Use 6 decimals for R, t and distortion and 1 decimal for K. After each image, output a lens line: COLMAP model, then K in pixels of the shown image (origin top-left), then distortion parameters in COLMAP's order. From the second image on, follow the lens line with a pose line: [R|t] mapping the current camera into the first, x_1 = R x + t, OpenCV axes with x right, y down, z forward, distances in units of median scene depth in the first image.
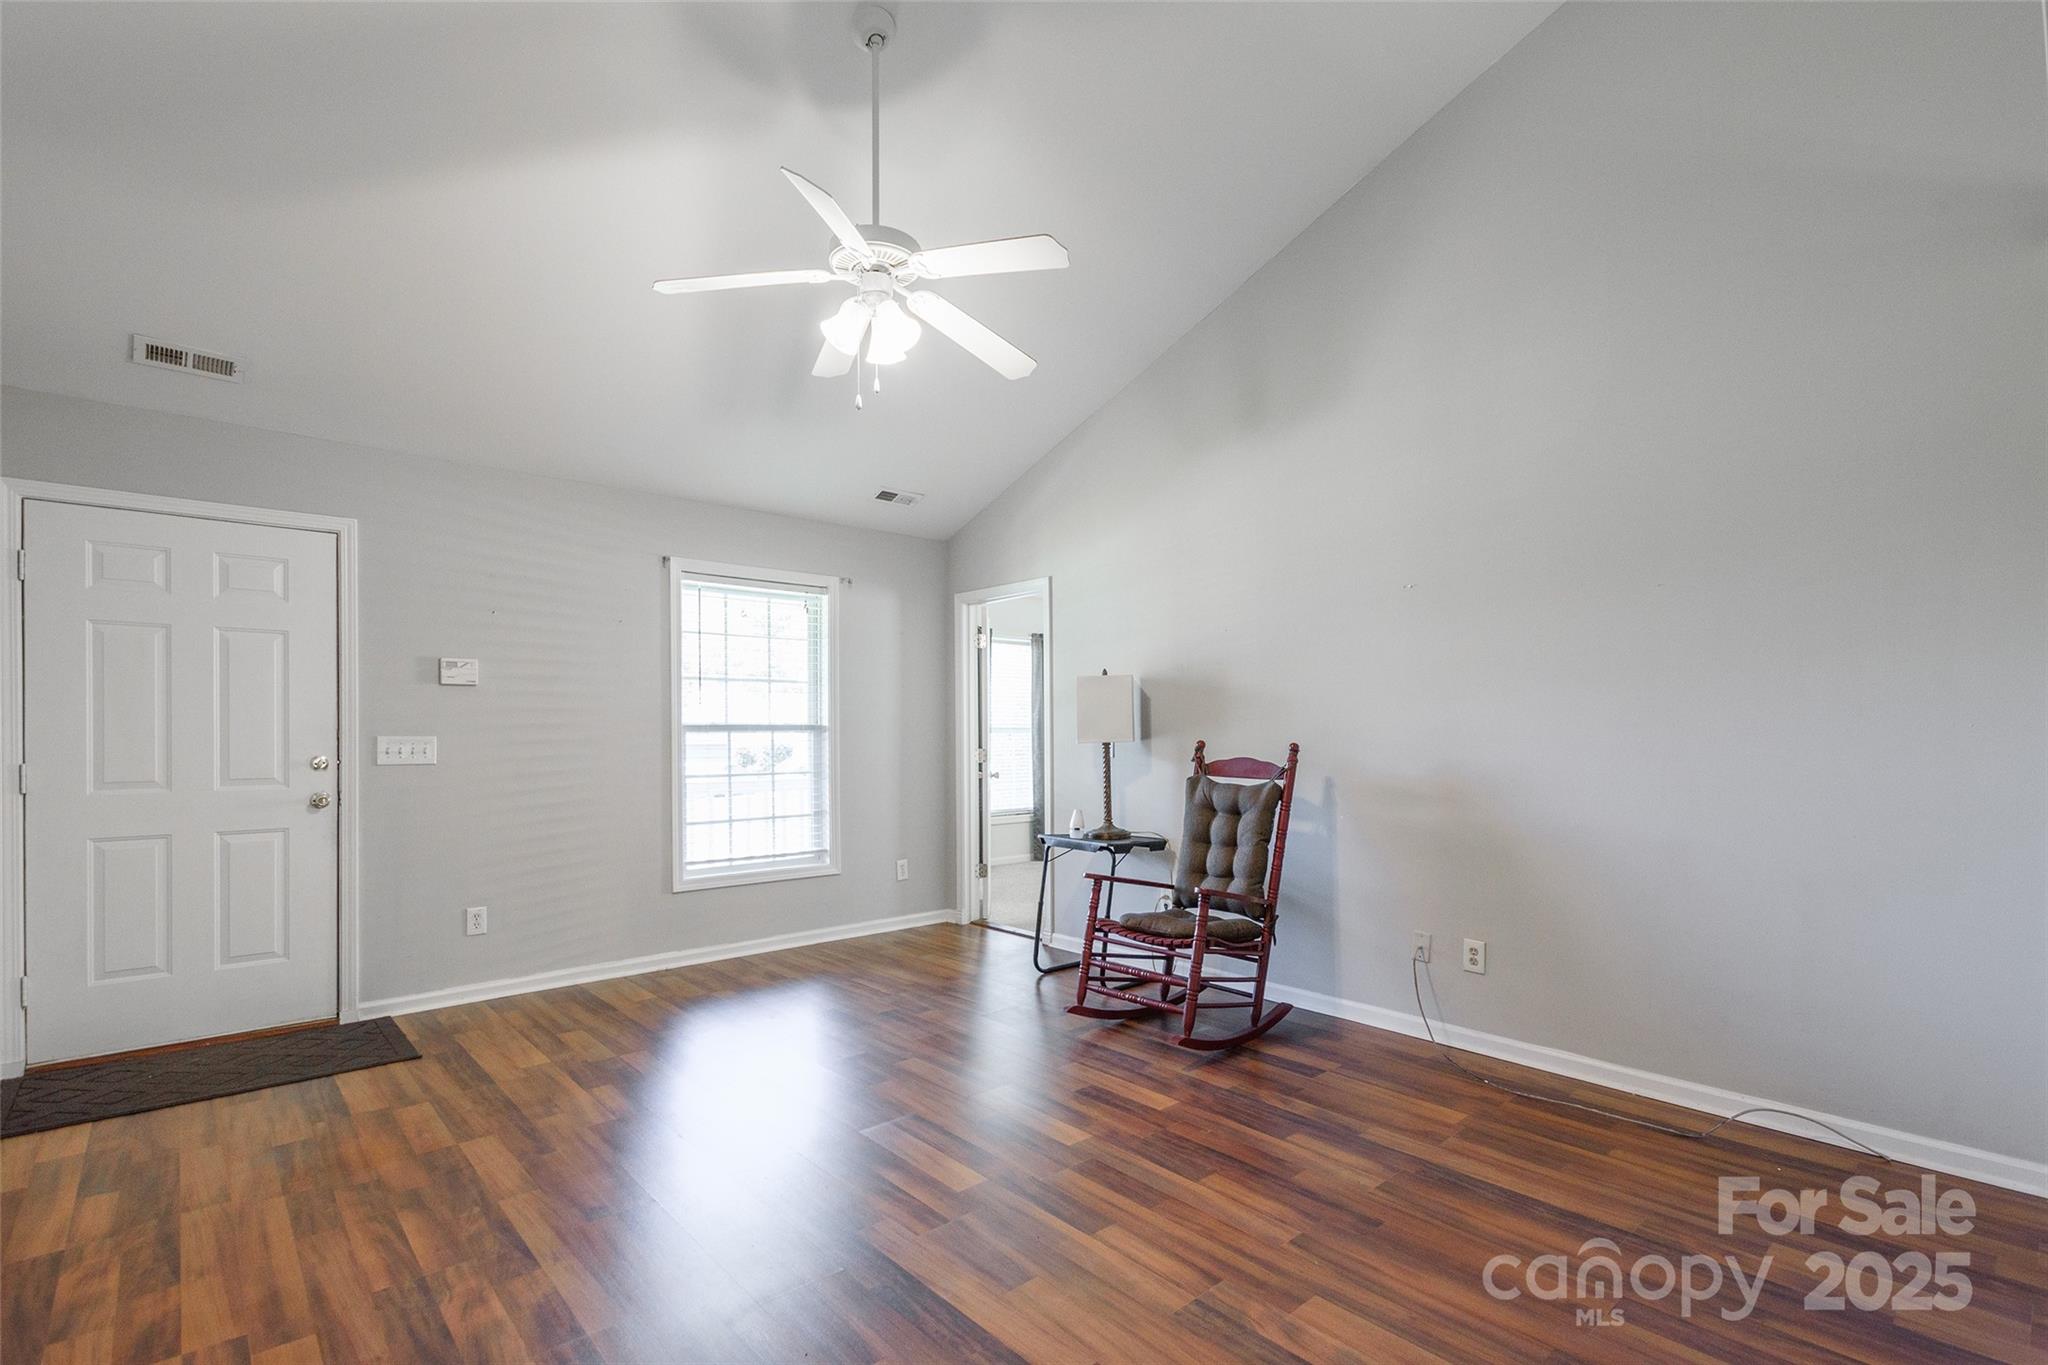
lens RADIAL K [[953.5, 0, 1028.6], [0, 953.5, 729.5], [0, 0, 1]] dist [0.012554, -0.007421]
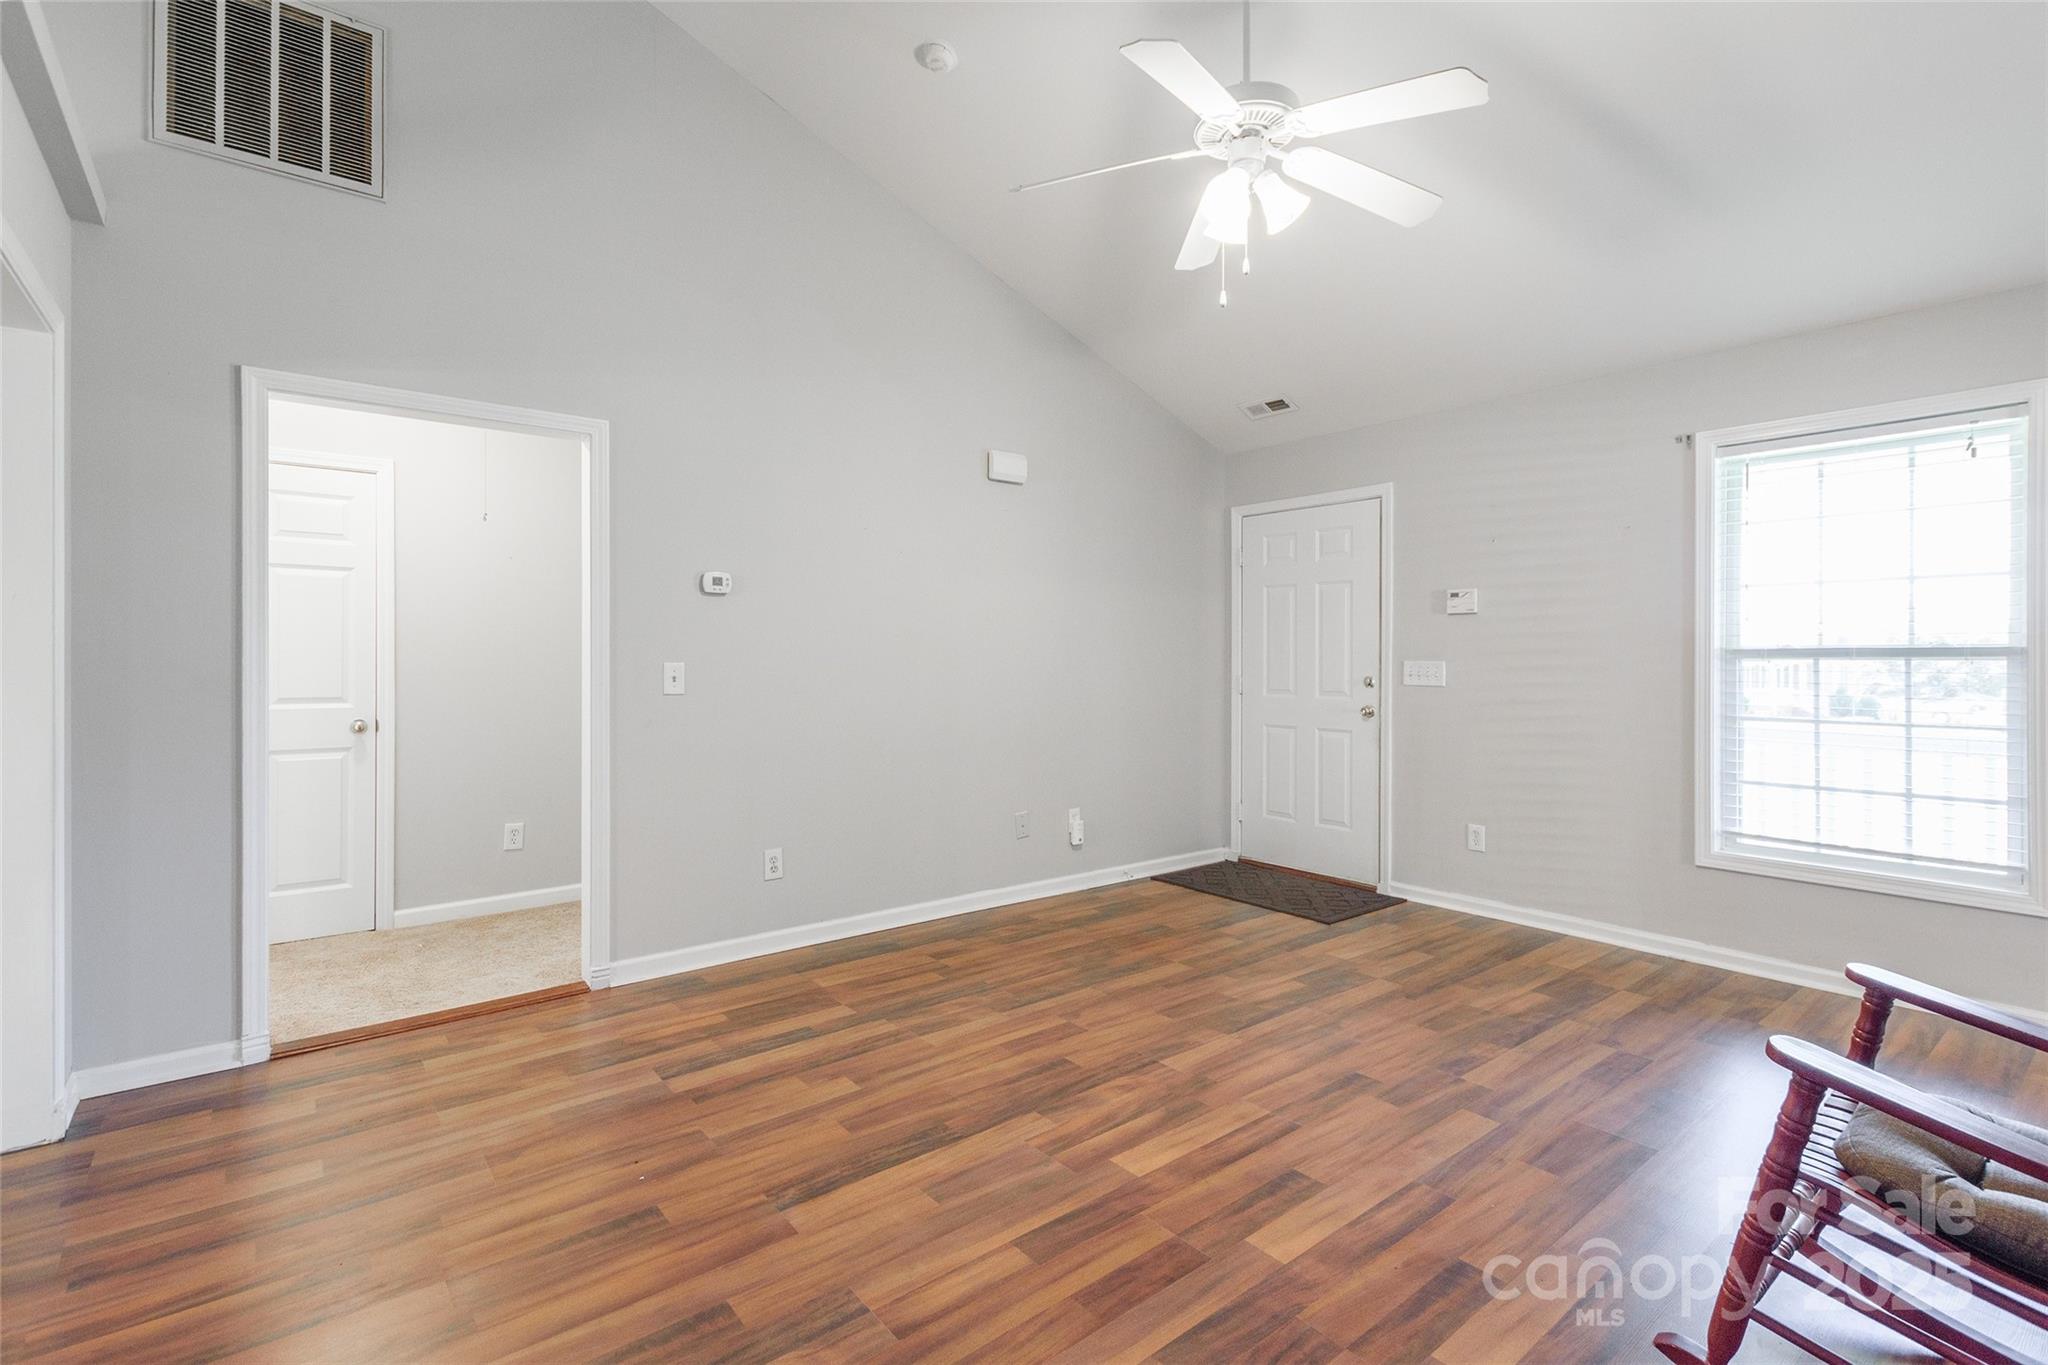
lens RADIAL K [[953.5, 0, 1035.1], [0, 953.5, 661.8], [0, 0, 1]] dist [0.012554, -0.007421]
pose [[-0.059808, 0.005719, -0.998194, 0.543668], [-0.000071, 0.999984, 0.005733, 0.001167], [0.998210, 0.000413, -0.059807, 0.635015]]
